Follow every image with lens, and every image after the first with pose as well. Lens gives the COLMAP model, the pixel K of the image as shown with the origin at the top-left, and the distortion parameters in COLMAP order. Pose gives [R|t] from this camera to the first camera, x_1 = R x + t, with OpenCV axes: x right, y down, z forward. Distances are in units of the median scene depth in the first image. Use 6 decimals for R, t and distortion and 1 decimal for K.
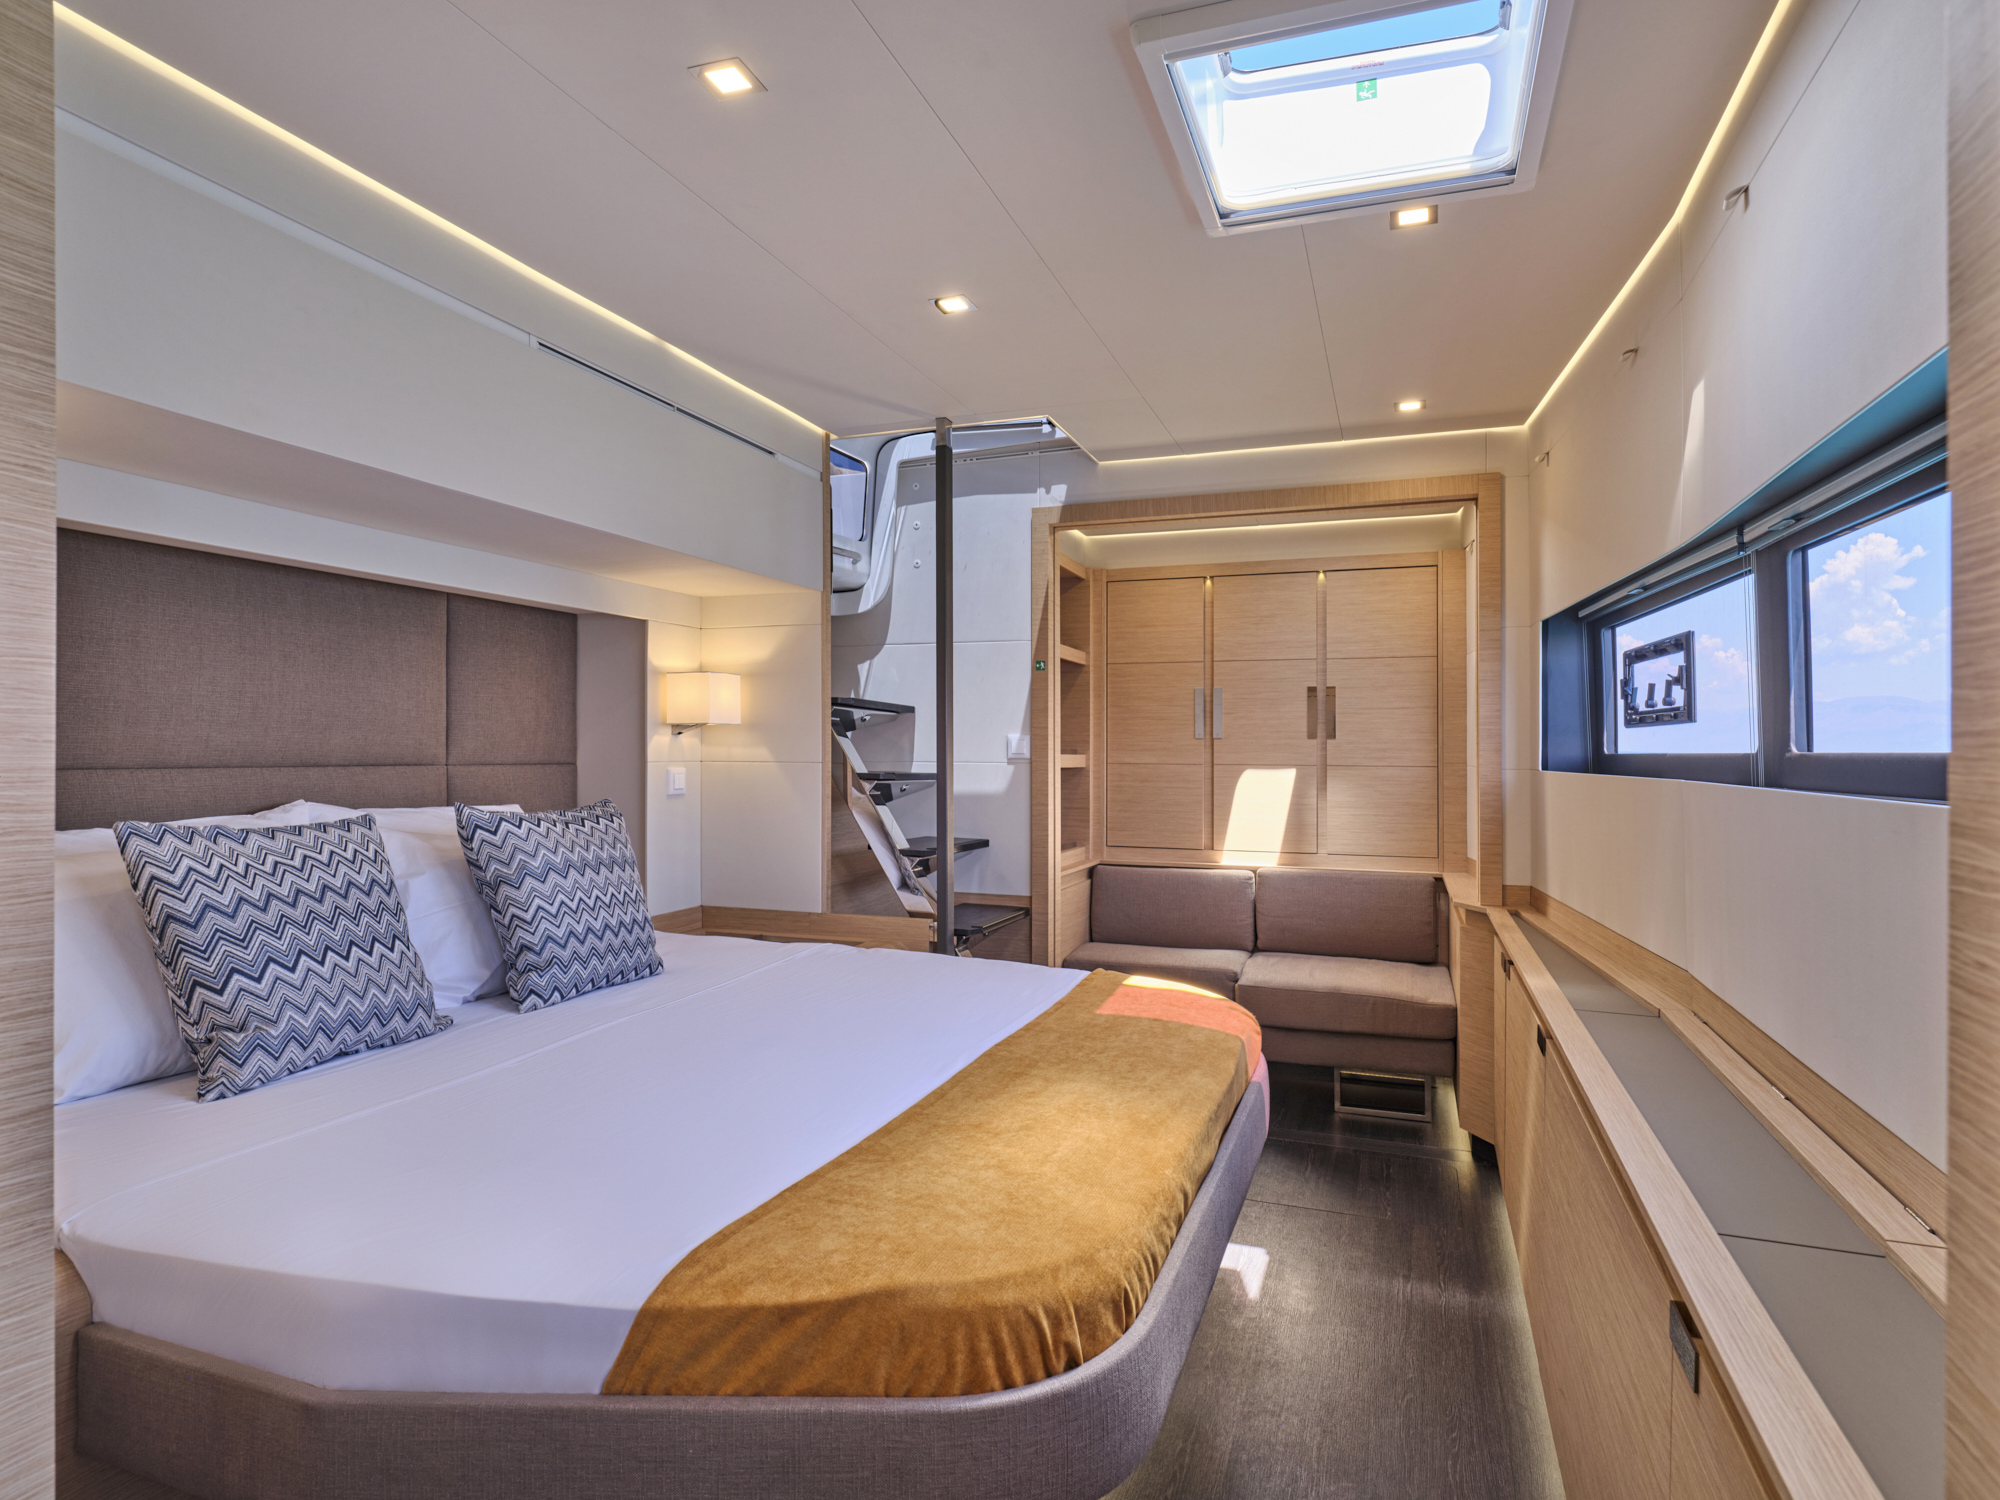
lens RADIAL K [[1152.9, 0, 995.9], [0, 1152.9, 733.9], [0, 0, 1]] dist [0.002950, 0.000027]
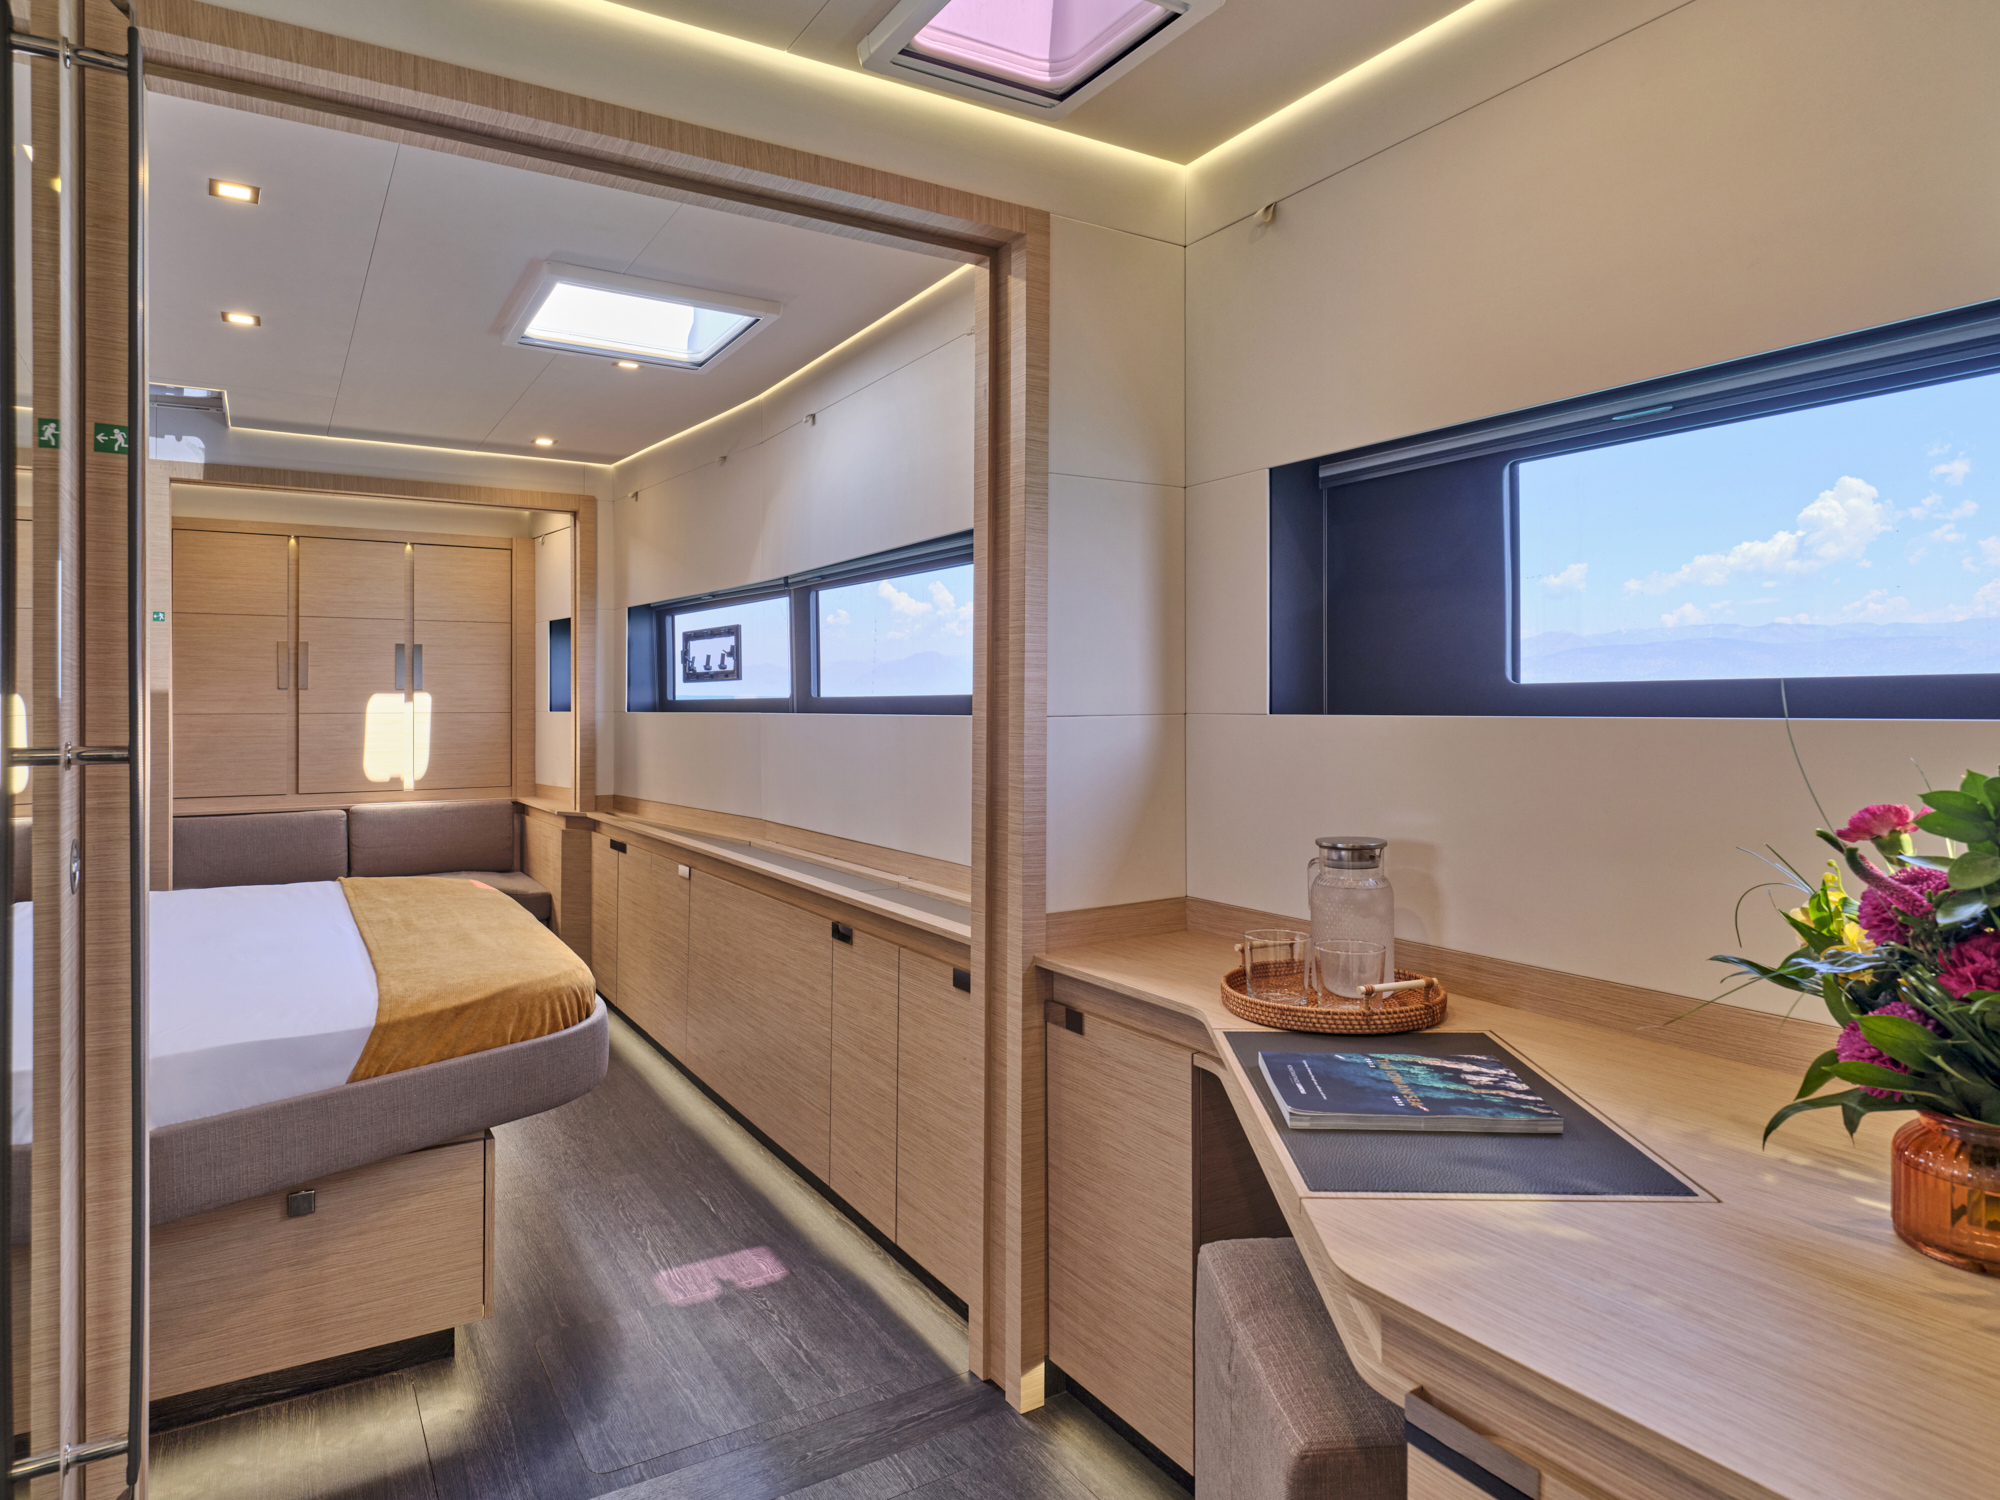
lens RADIAL K [[1182.9, 0, 1051.6], [0, 1182.9, 682.3], [0, 0, 1]] dist [0.004889, 0.000109]
pose [[0.594343, 0.005753, 0.804191, -0.411758], [-0.004329, 0.999983, -0.003954, -0.001376], [-0.804200, -0.001131, 0.594358, -0.306760]]
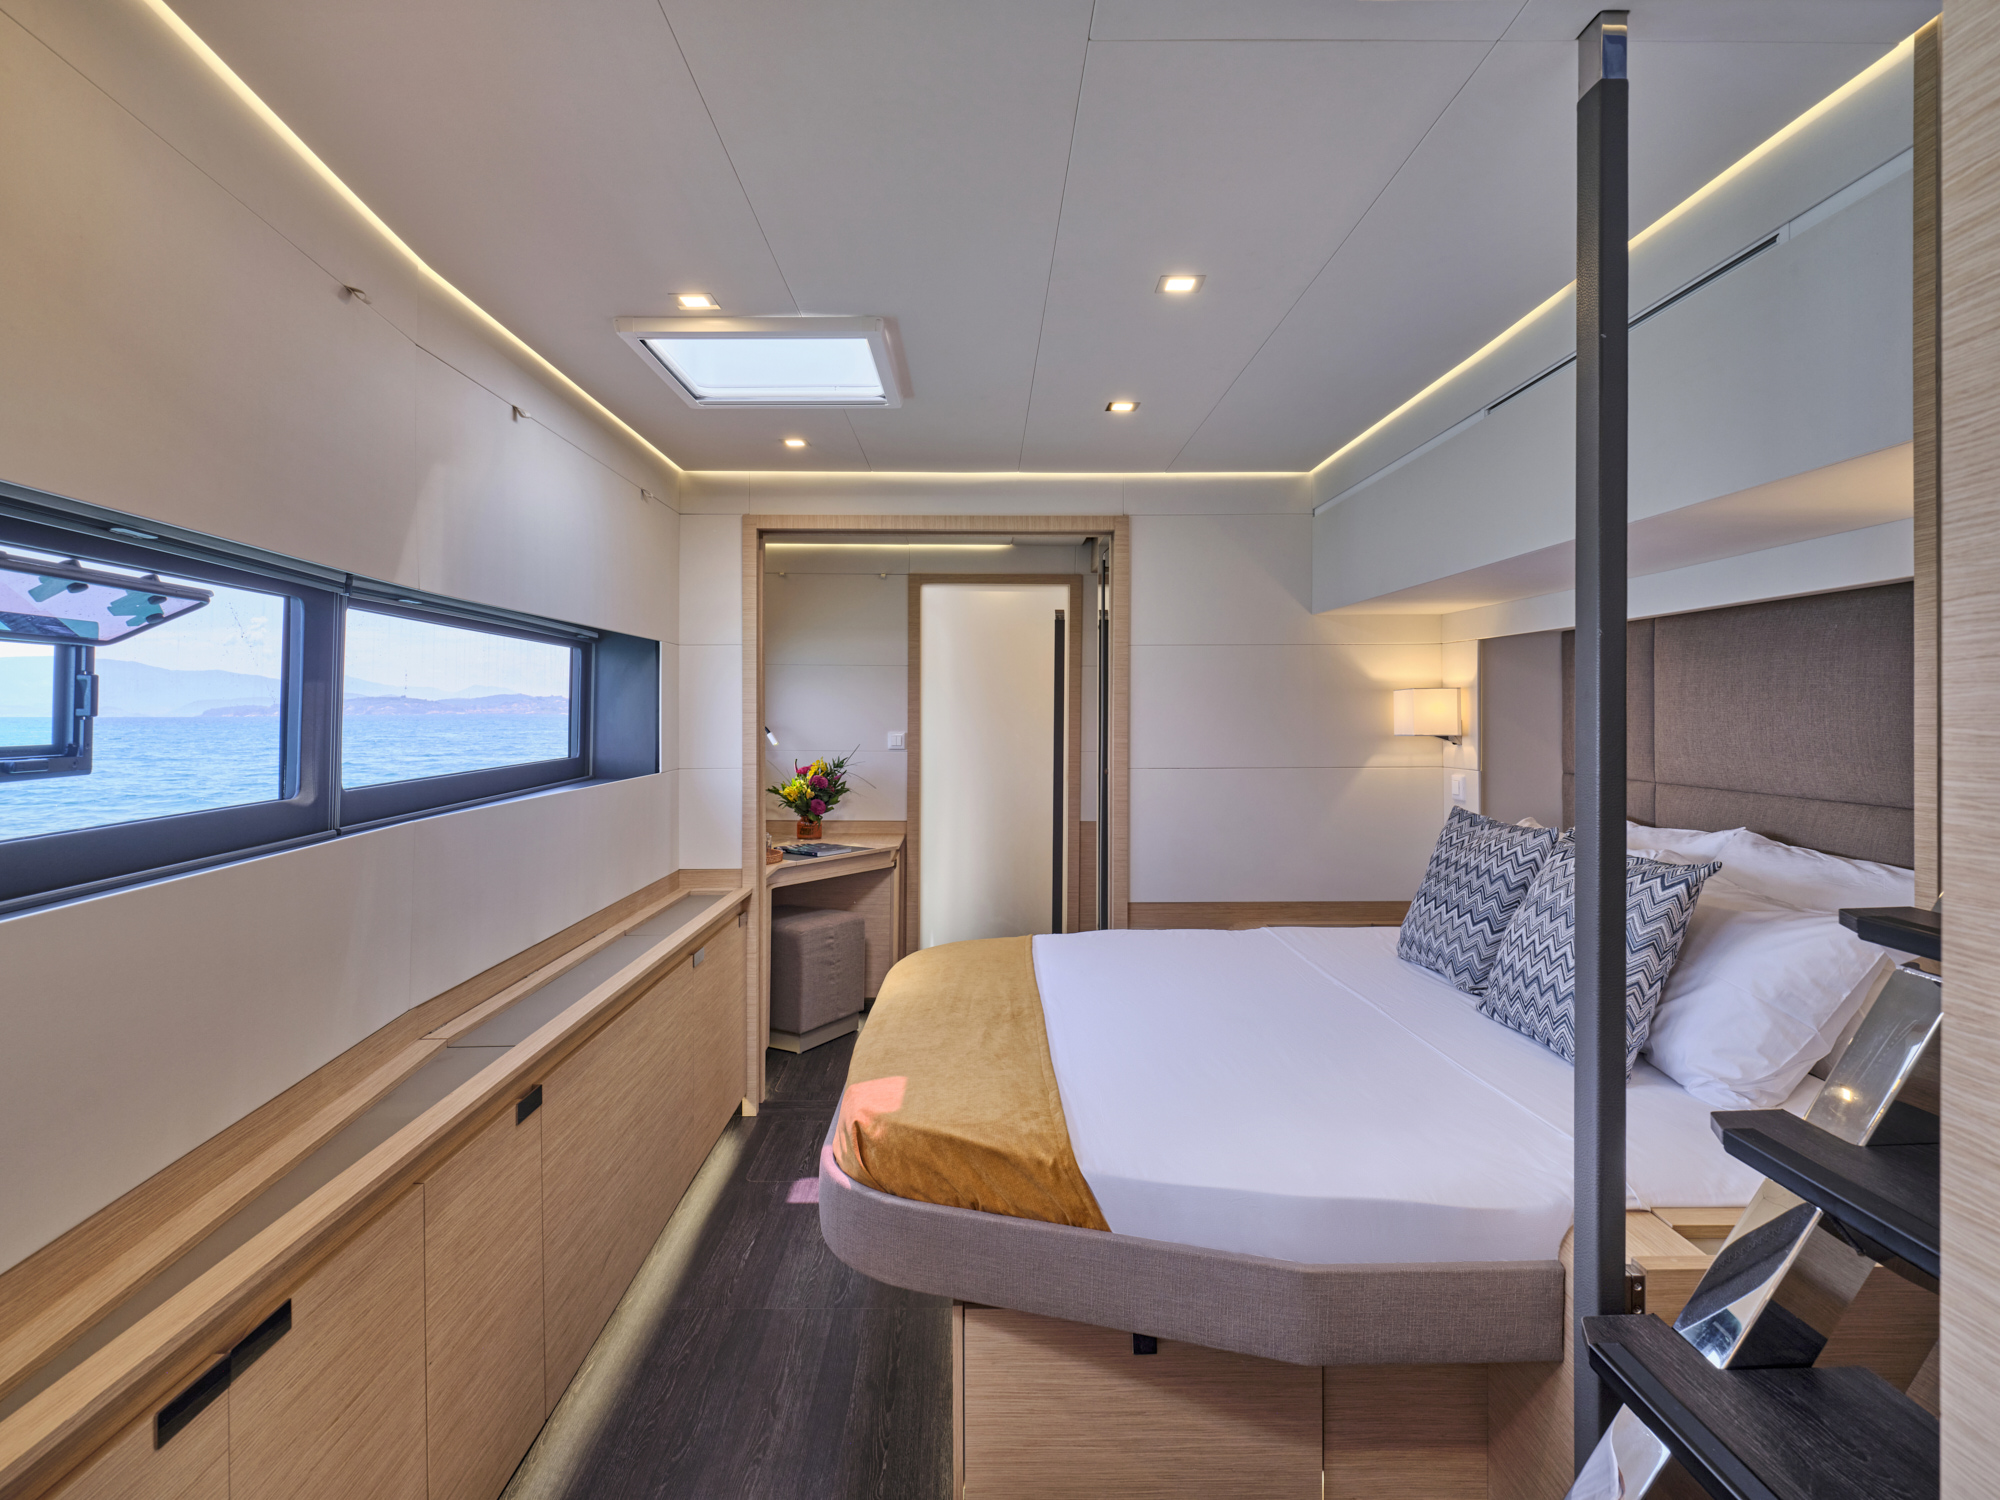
lens RADIAL K [[1182.9, 0, 1051.6], [0, 1182.9, 682.3], [0, 0, 1]] dist [0.004889, 0.000109]
pose [[-0.921864, -0.017228, -0.387130, 0.320165], [-0.002548, 0.999259, -0.038402, -0.027445], [0.387505, -0.034415, -0.921225, 1.438341]]
